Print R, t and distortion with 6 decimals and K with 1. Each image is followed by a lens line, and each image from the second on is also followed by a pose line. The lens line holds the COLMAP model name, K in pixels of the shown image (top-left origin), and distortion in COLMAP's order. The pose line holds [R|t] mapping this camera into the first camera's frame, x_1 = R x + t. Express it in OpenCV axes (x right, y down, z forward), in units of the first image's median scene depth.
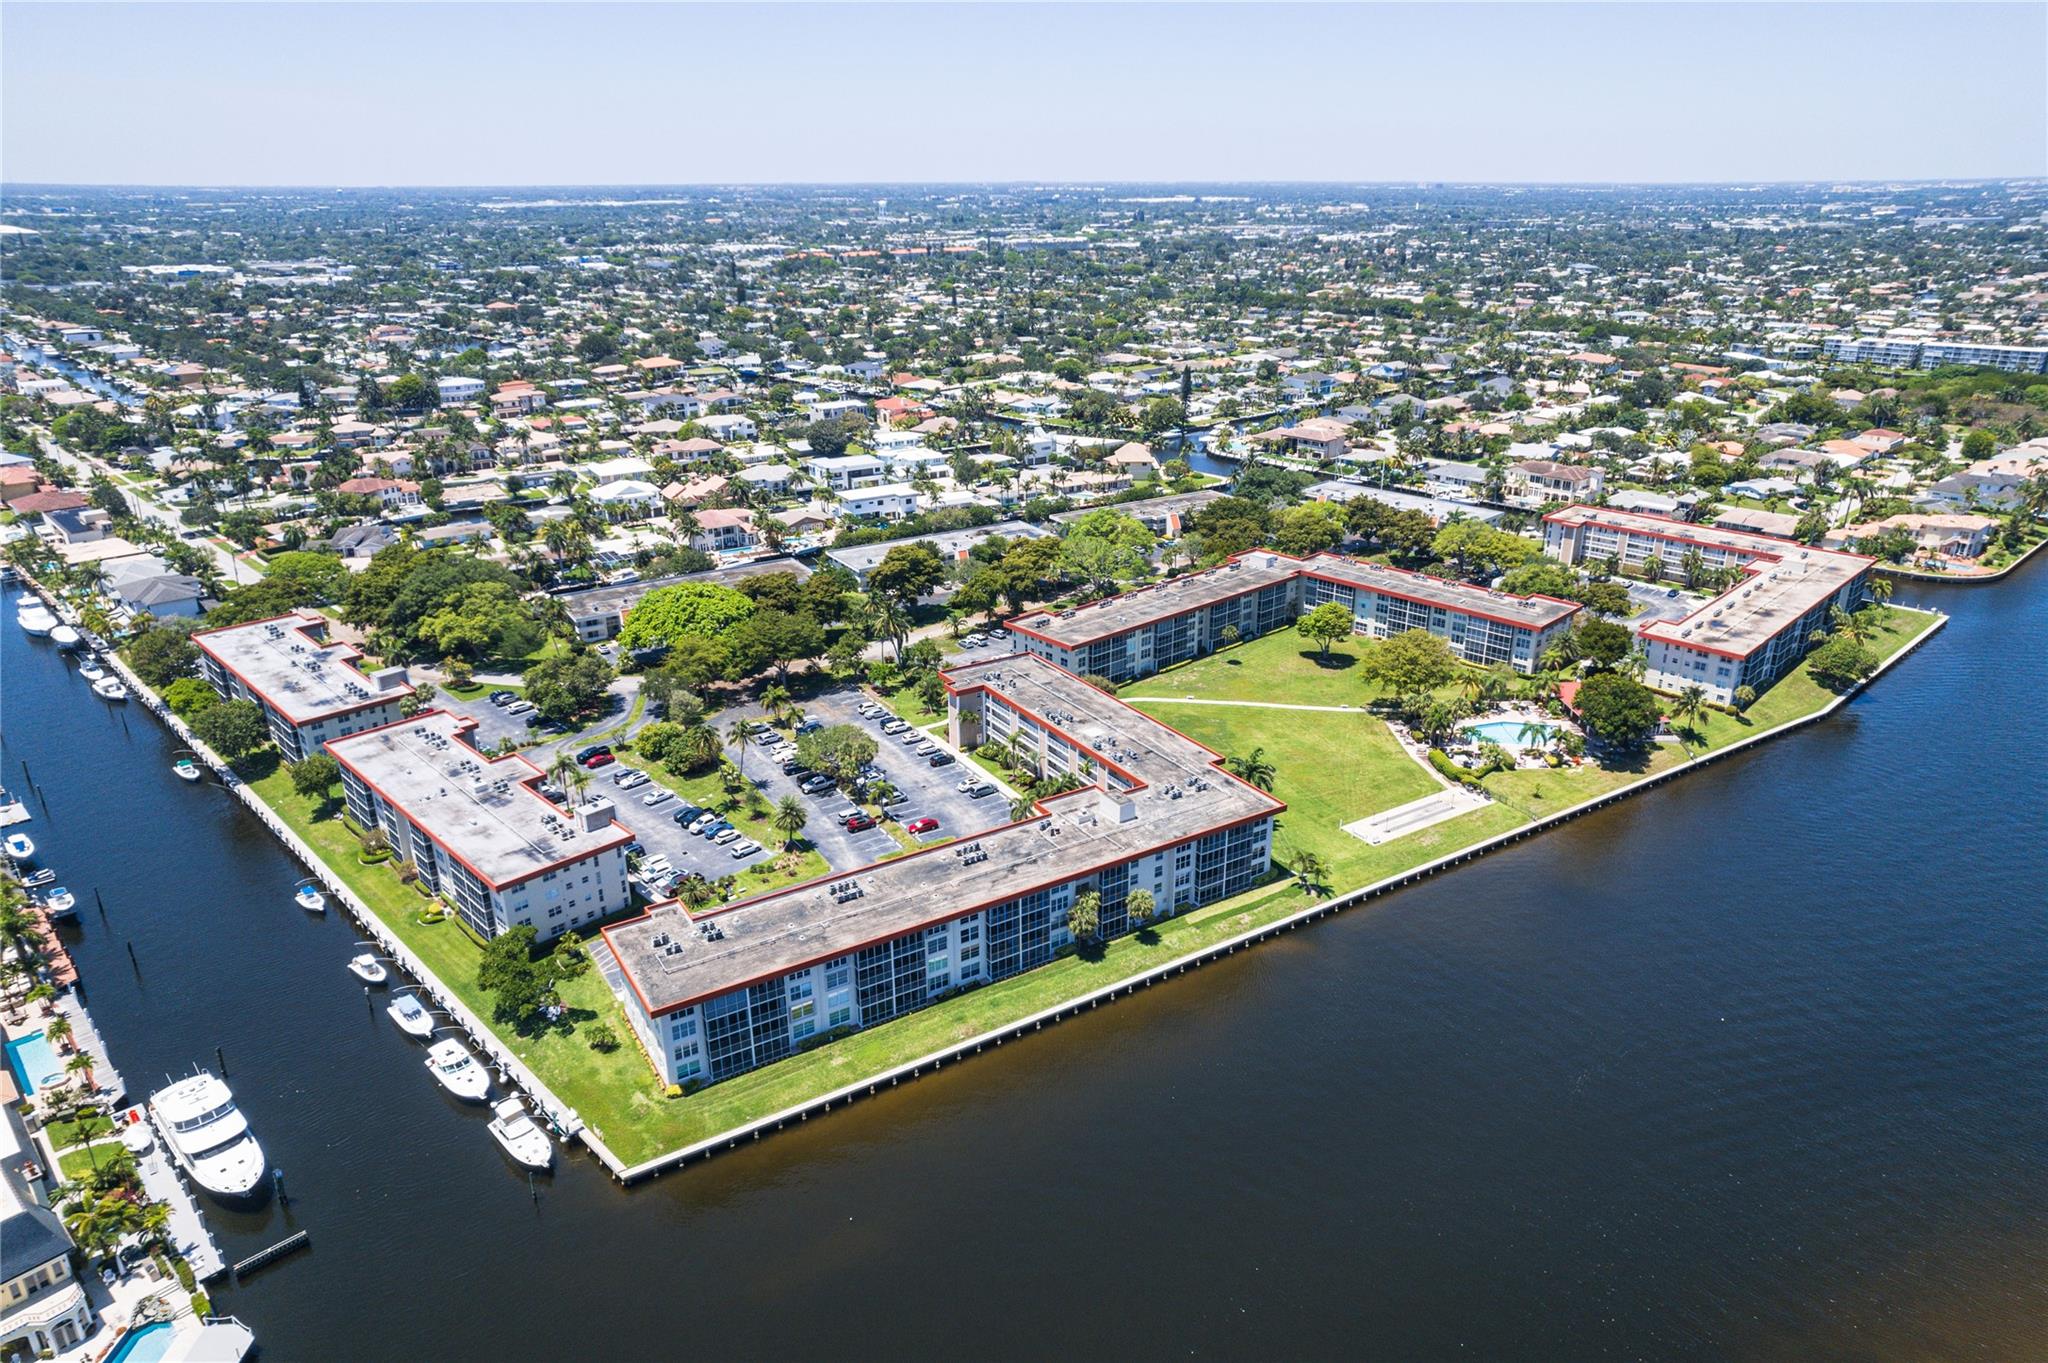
lens RADIAL K [[1298.2, 0, 1024.0], [0, 1298.2, 681.5], [0, 0, 1]] dist [-0.033079, 0.030910]
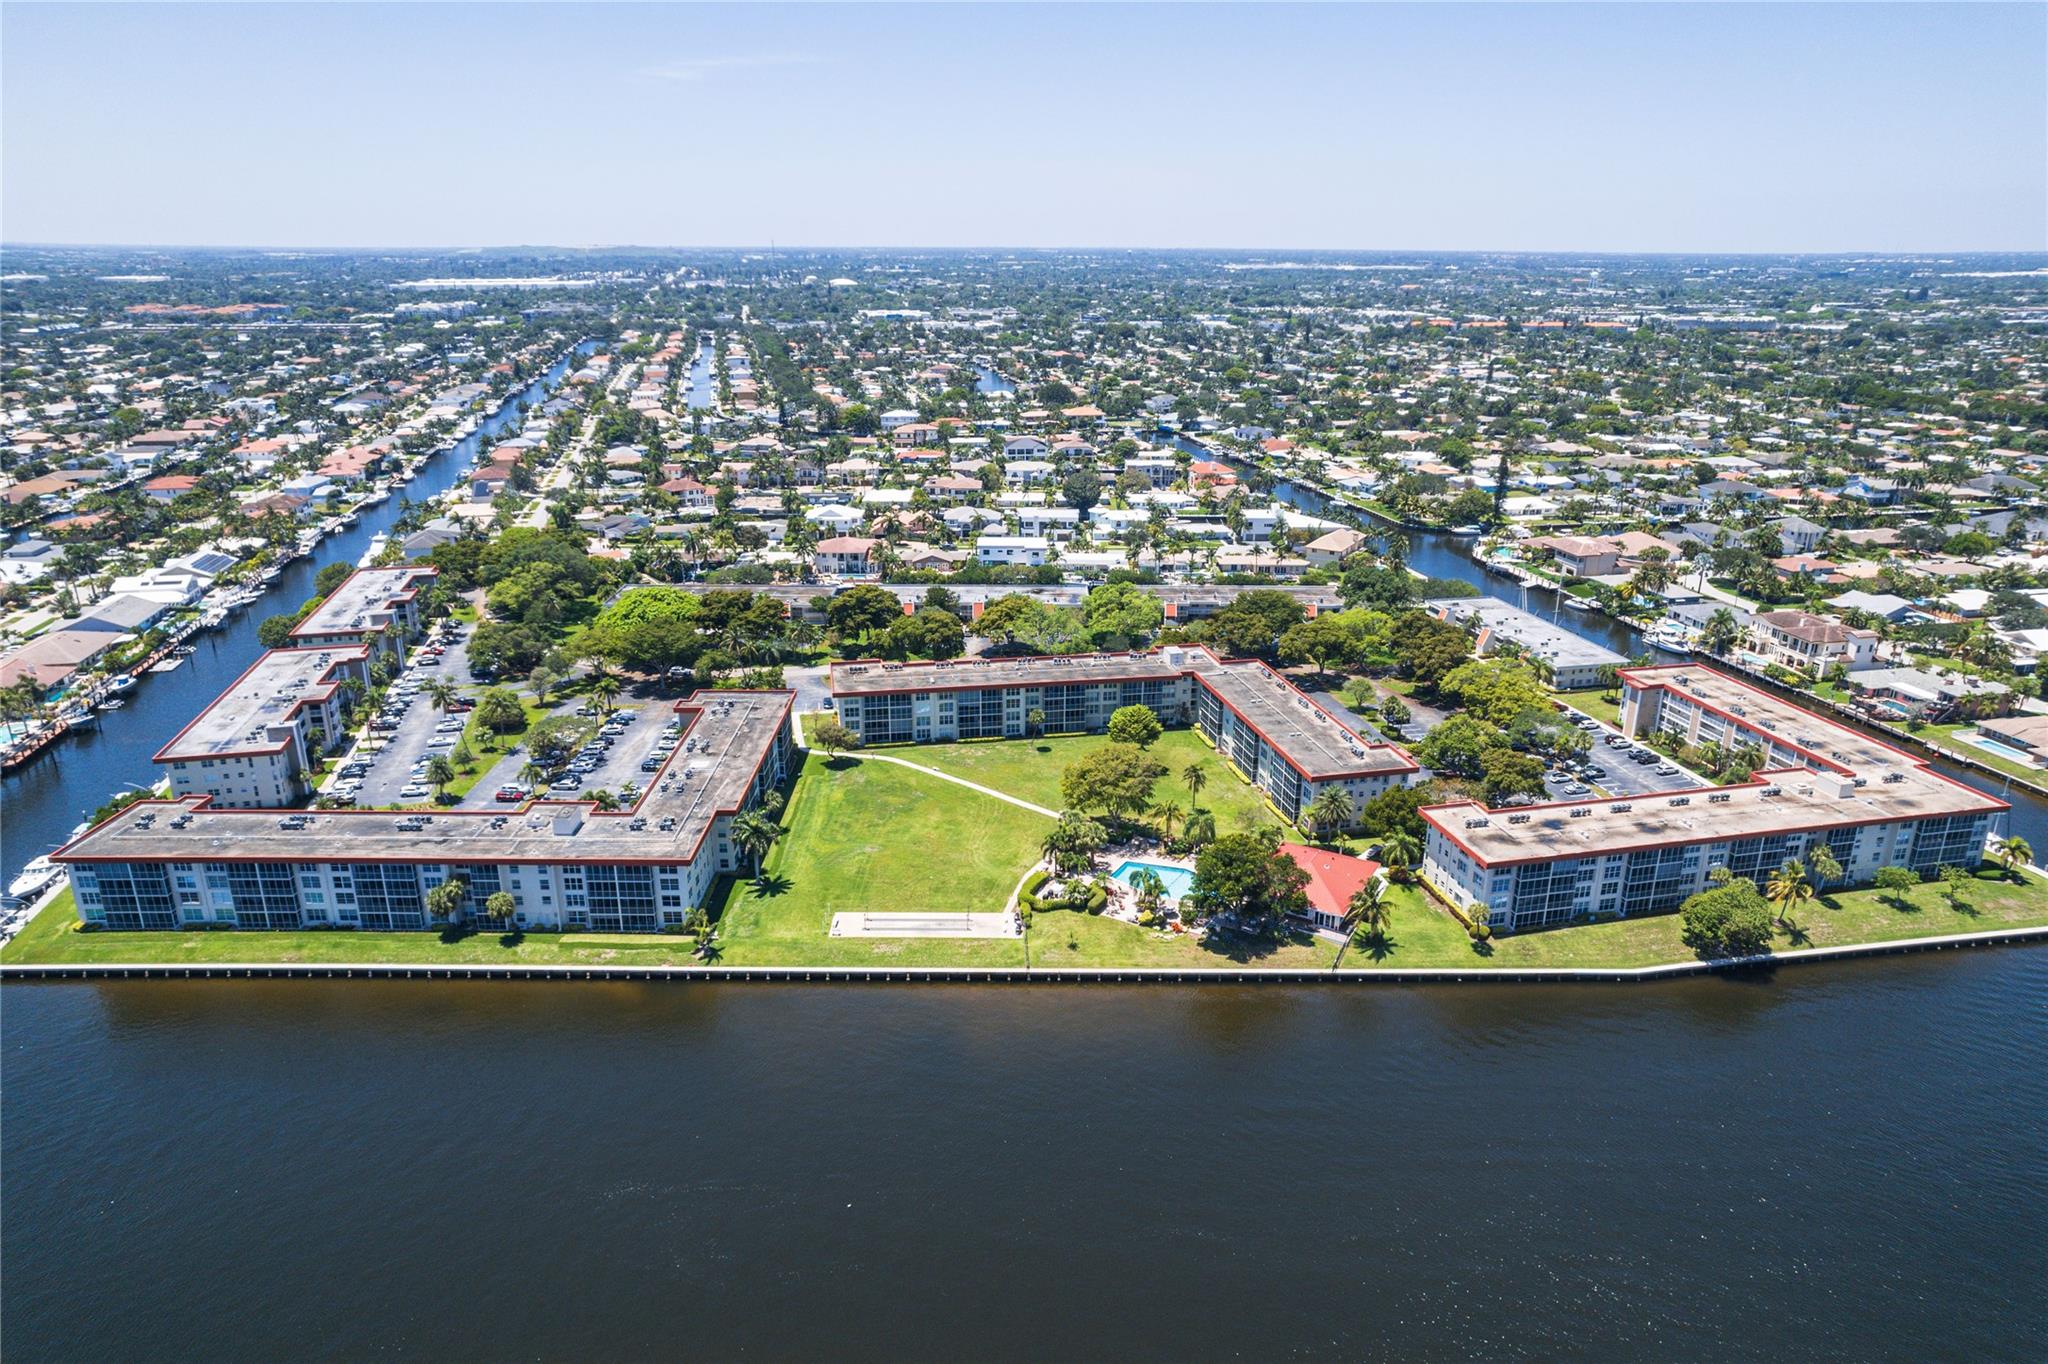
lens RADIAL K [[1298.2, 0, 1024.0], [0, 1298.2, 682.0], [0, 0, 1]] dist [-0.033079, 0.030910]
pose [[0.846012, 0.177746, -0.502663, 0.747653], [-0.200066, 0.979734, 0.009719, -0.083791], [0.494203, 0.092343, 0.864428, 0.208267]]
